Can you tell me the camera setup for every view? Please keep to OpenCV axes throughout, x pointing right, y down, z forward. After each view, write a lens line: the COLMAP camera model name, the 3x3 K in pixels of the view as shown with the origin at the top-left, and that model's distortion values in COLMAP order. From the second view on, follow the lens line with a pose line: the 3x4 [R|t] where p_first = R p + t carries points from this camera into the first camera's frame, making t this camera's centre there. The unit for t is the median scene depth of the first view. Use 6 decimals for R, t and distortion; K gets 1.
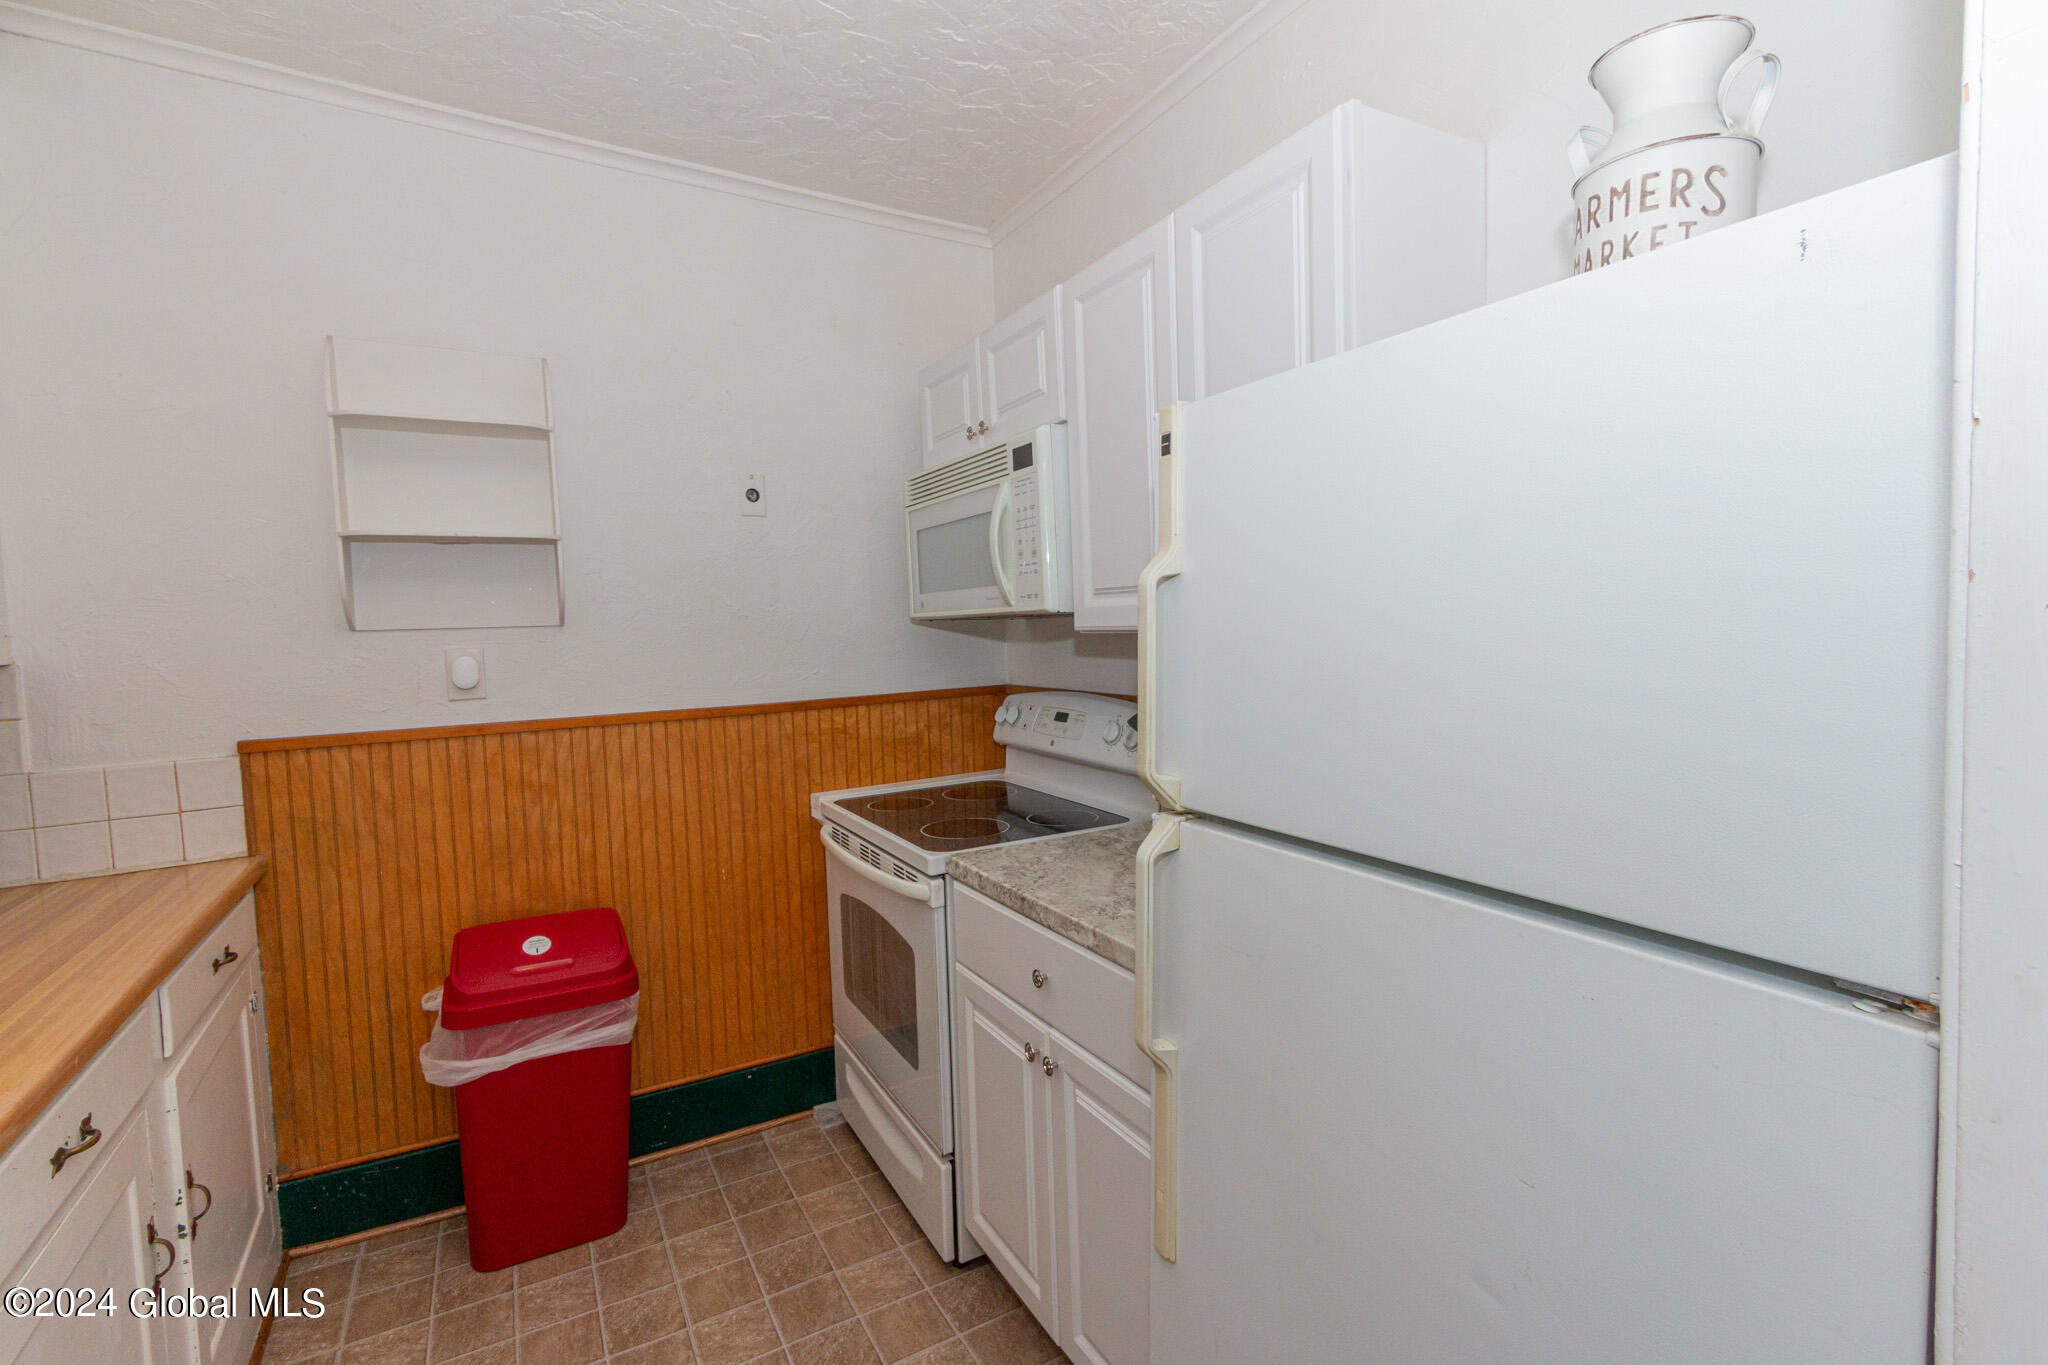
lens RADIAL K [[919.9, 0, 1010.1], [0, 919.9, 674.6], [0, 0, 1]] dist [0.001492, -0.000451]
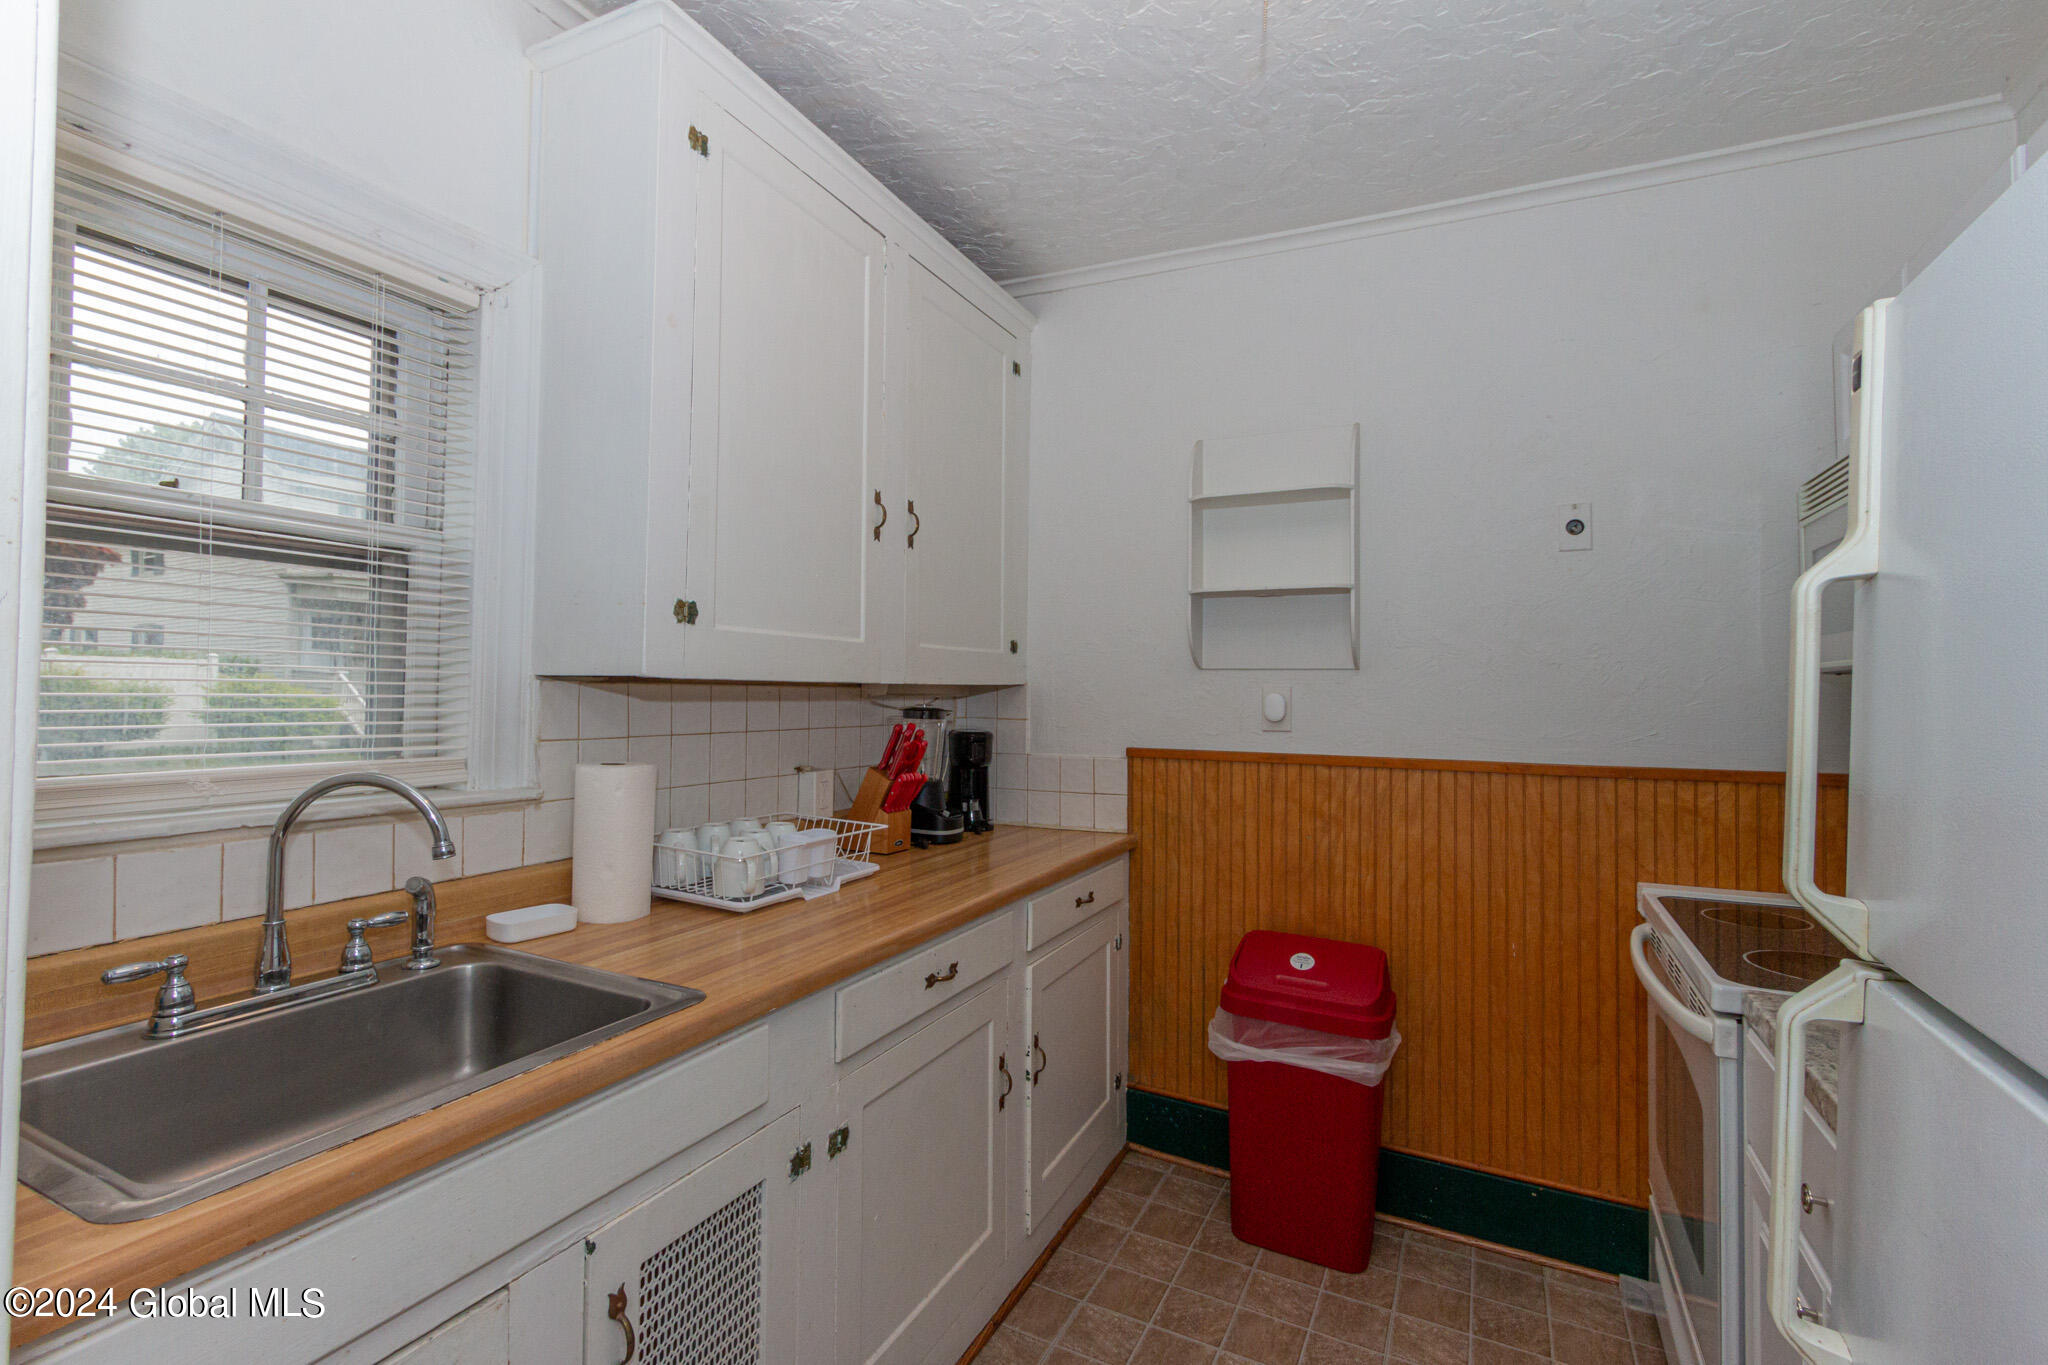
lens RADIAL K [[919.4, 0, 1013.3], [0, 919.4, 670.7], [0, 0, 1]] dist [0.001810, -0.000070]
pose [[0.552148, 0.019709, -0.833513, 0.188948], [-0.076282, 0.996722, -0.026964, 0.008069], [0.830249, 0.078470, 0.551842, 0.091077]]
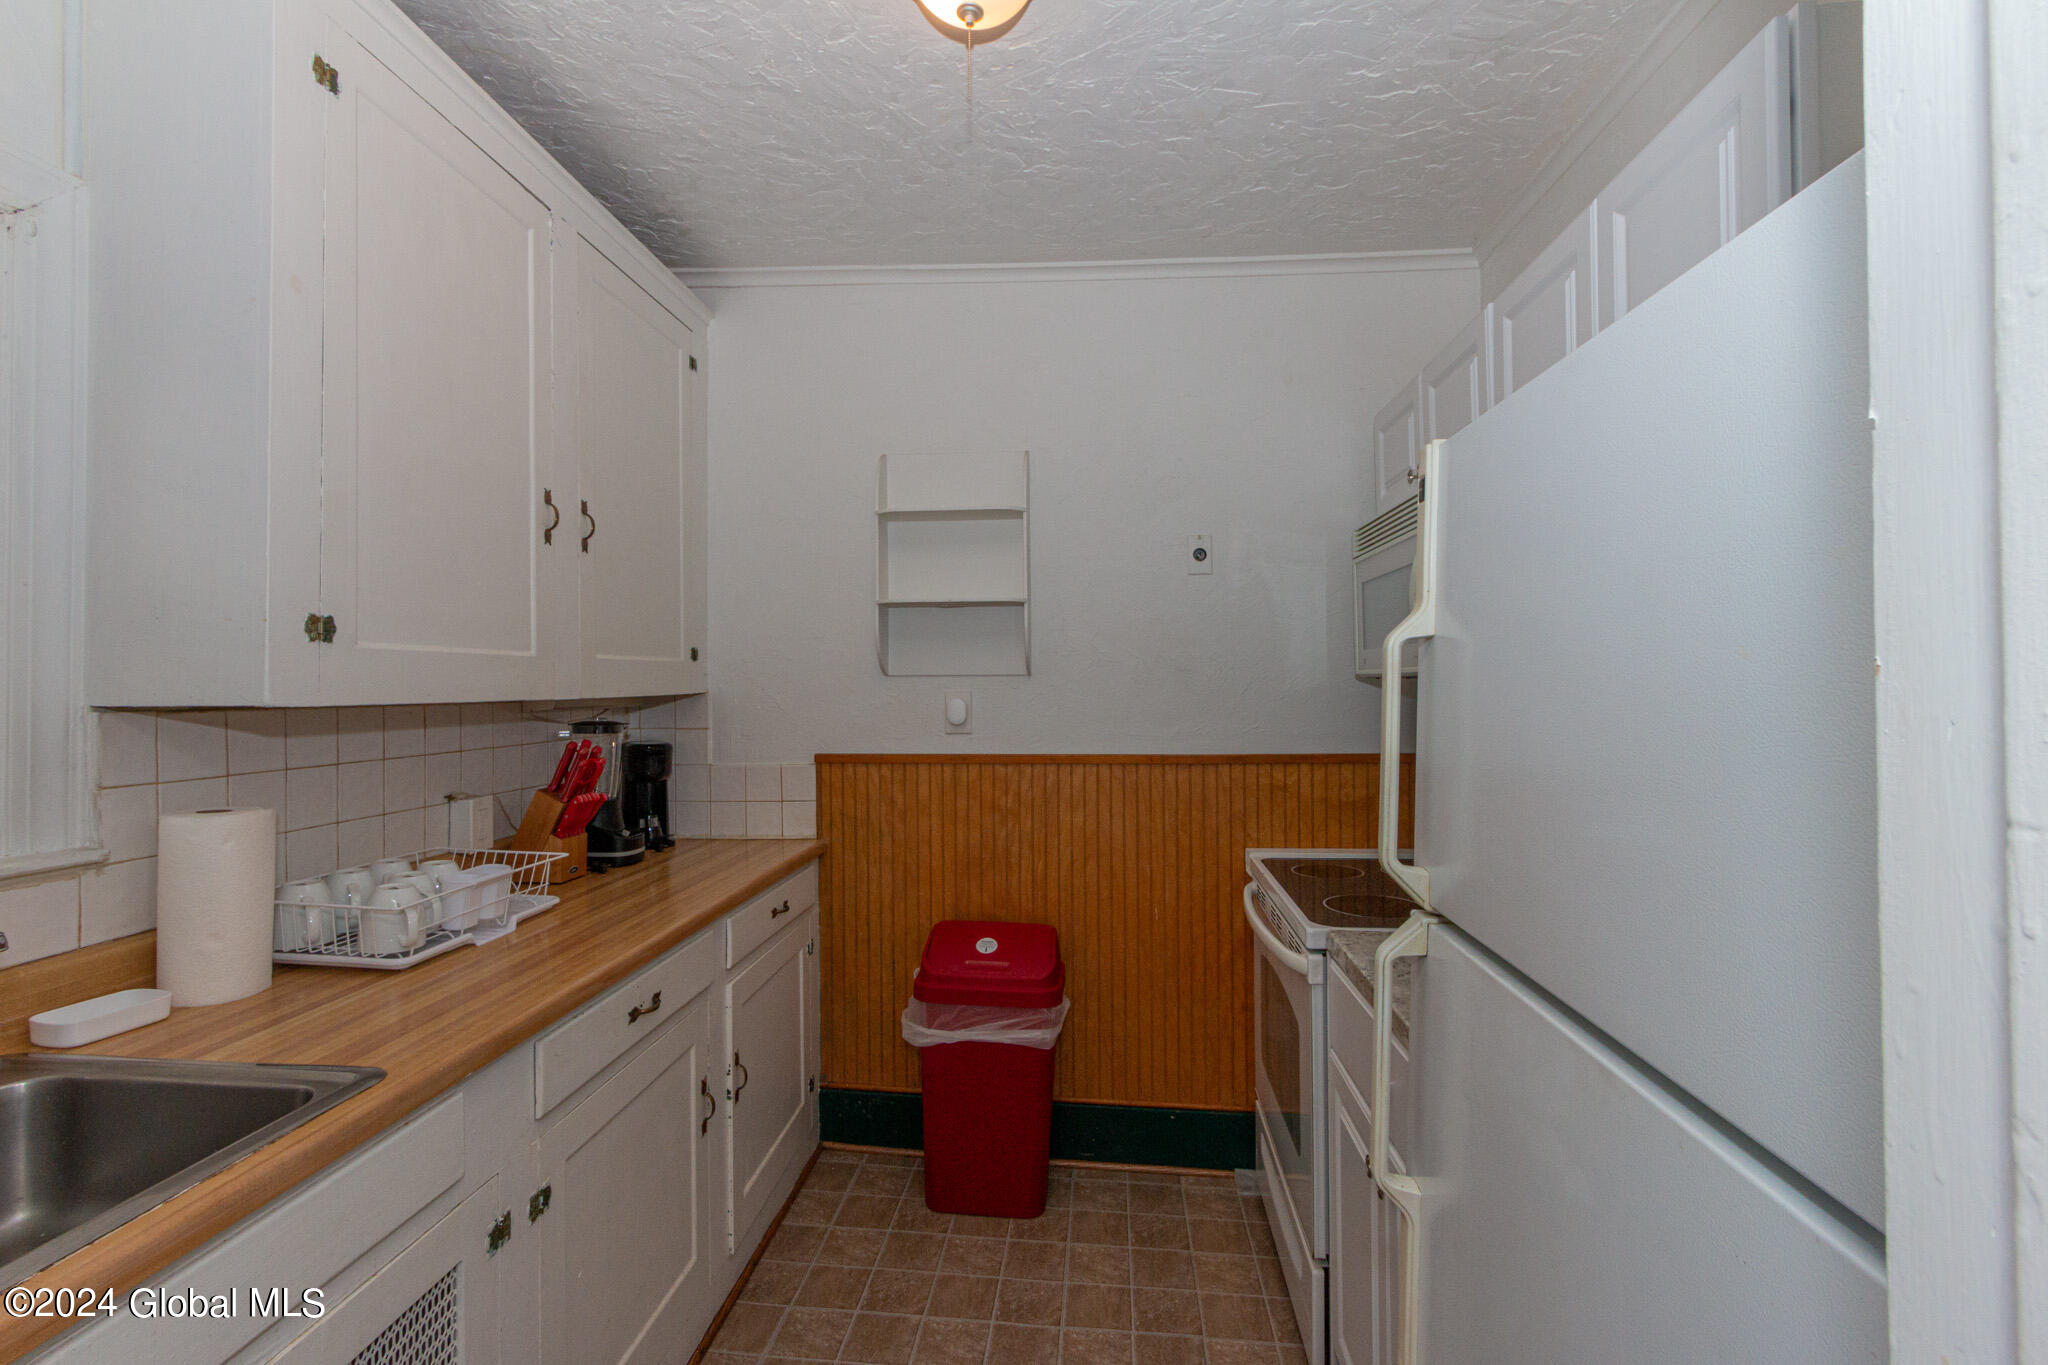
lens RADIAL K [[919.9, 0, 1010.1], [0, 919.9, 674.6], [0, 0, 1]] dist [0.001492, -0.000451]
pose [[0.816923, 0.022254, -0.576317, 0.177853], [-0.053279, 0.997894, -0.036990, -0.009763], [0.574280, 0.060924, 0.816389, 0.032428]]
